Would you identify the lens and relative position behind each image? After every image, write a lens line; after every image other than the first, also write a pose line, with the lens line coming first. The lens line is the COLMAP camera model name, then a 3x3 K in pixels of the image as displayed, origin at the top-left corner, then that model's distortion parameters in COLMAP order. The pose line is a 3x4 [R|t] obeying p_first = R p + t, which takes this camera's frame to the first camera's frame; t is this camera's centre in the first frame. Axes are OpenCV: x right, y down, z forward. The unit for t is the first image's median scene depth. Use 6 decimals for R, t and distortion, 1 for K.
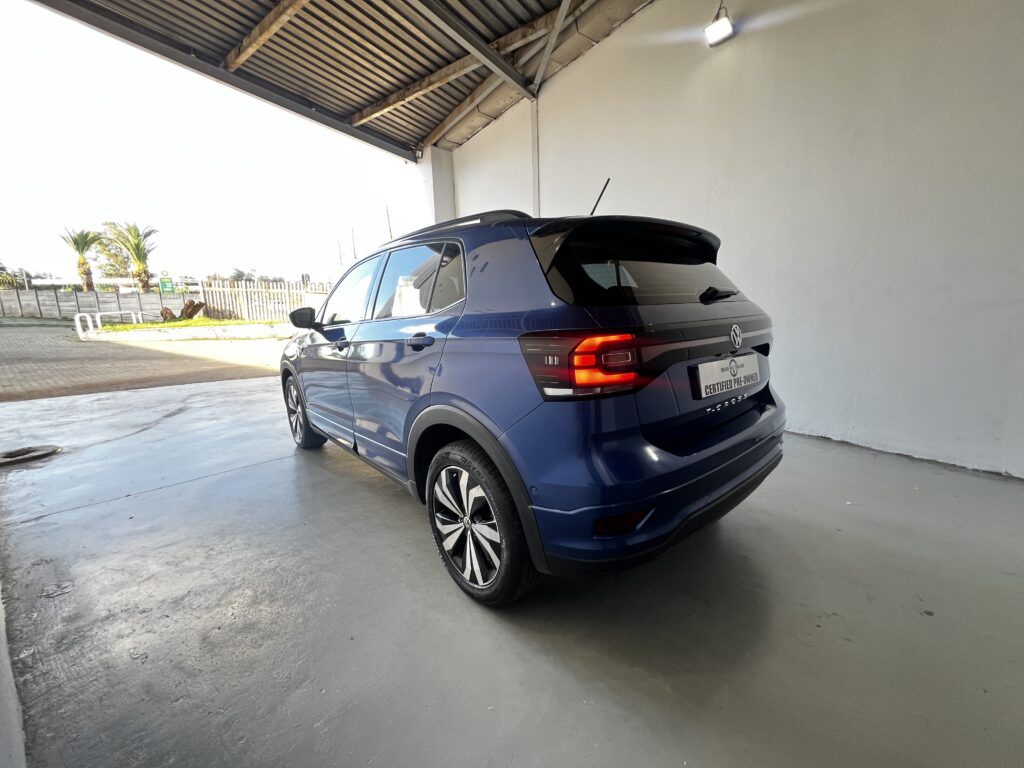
lens RADIAL K [[413.1, 0, 509.5], [0, 413.1, 390.7], [0, 0, 1]] dist [-0.008061, 0.000783]
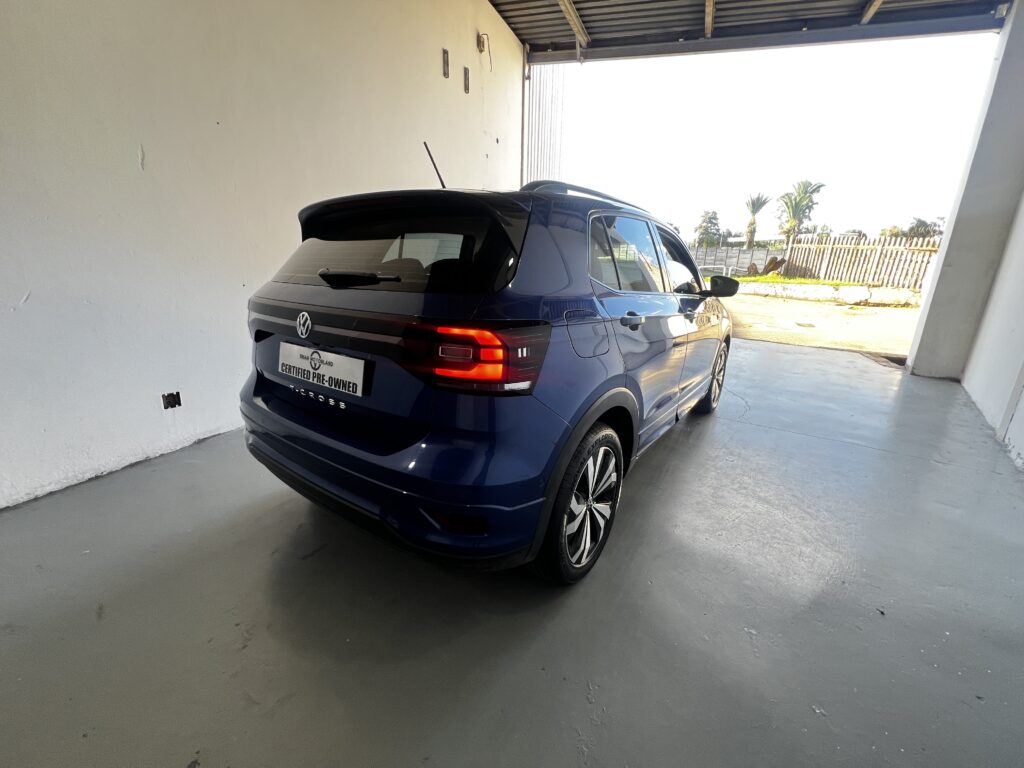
lens RADIAL K [[412.1, 0, 512.7], [0, 412.1, 391.4], [0, 0, 1]] dist [-0.009804, 0.001454]
pose [[0.263998, 0.300087, -0.916653, 0.997388], [-0.201455, 0.946564, 0.251859, -0.202518], [0.943250, 0.118174, 0.310345, 0.752626]]
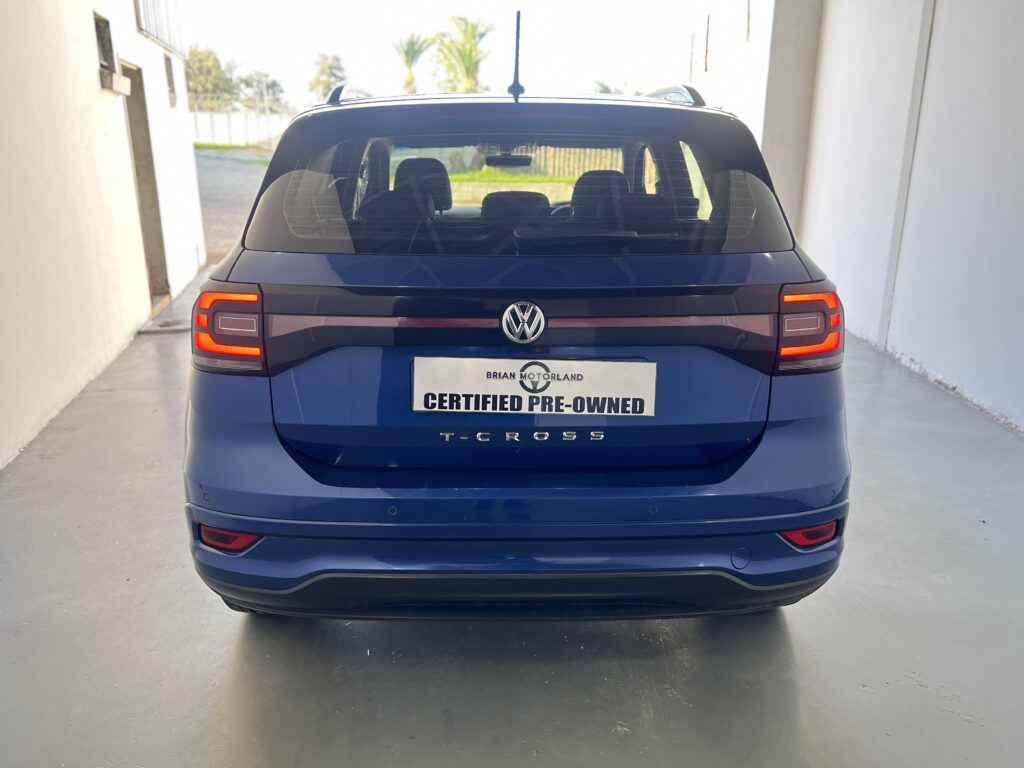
lens RADIAL K [[772.0, 0, 482.0], [0, 772.0, 384.2], [0, 0, 1]] dist [0.053686, -0.076537]
pose [[0.759873, 0.207558, -0.616047, 0.754207], [-0.150727, 0.978087, 0.143619, -0.123204], [0.632357, -0.016277, 0.774506, 0.092668]]
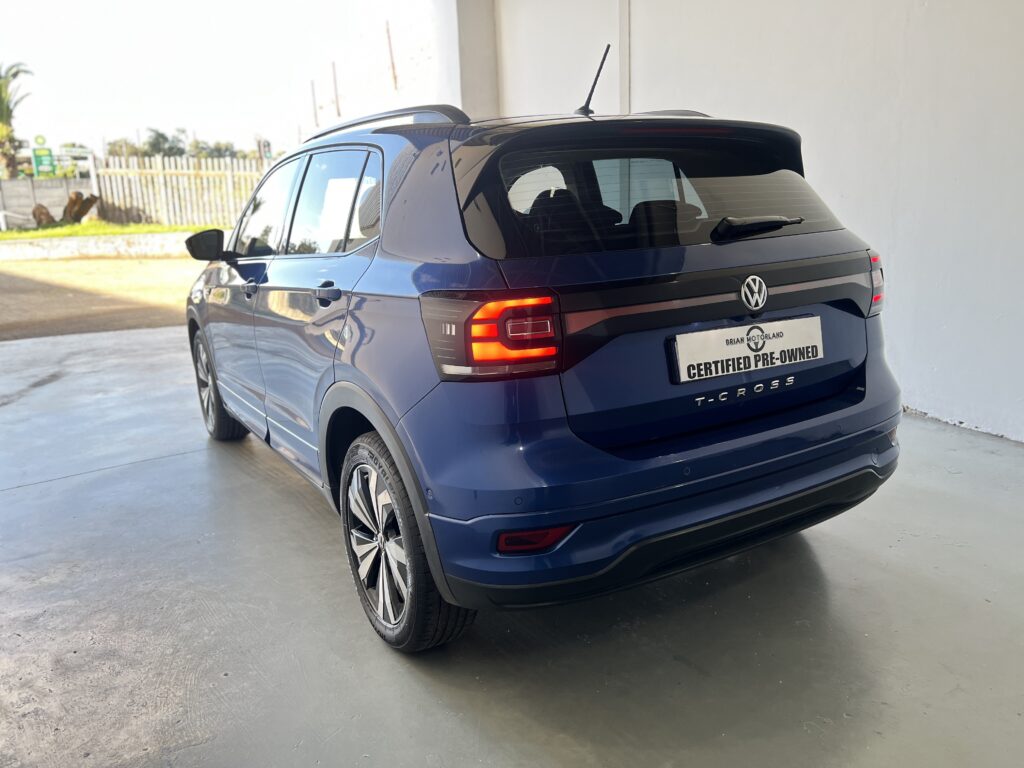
lens RADIAL K [[772.0, 0, 509.3], [0, 772.0, 399.5], [0, 0, 1]] dist [0.053686, -0.076537]
pose [[0.986907, 0.032001, -0.158084, 0.230568], [-0.022683, 0.997916, 0.060403, -0.015660], [0.159687, -0.056026, 0.985577, -0.218811]]
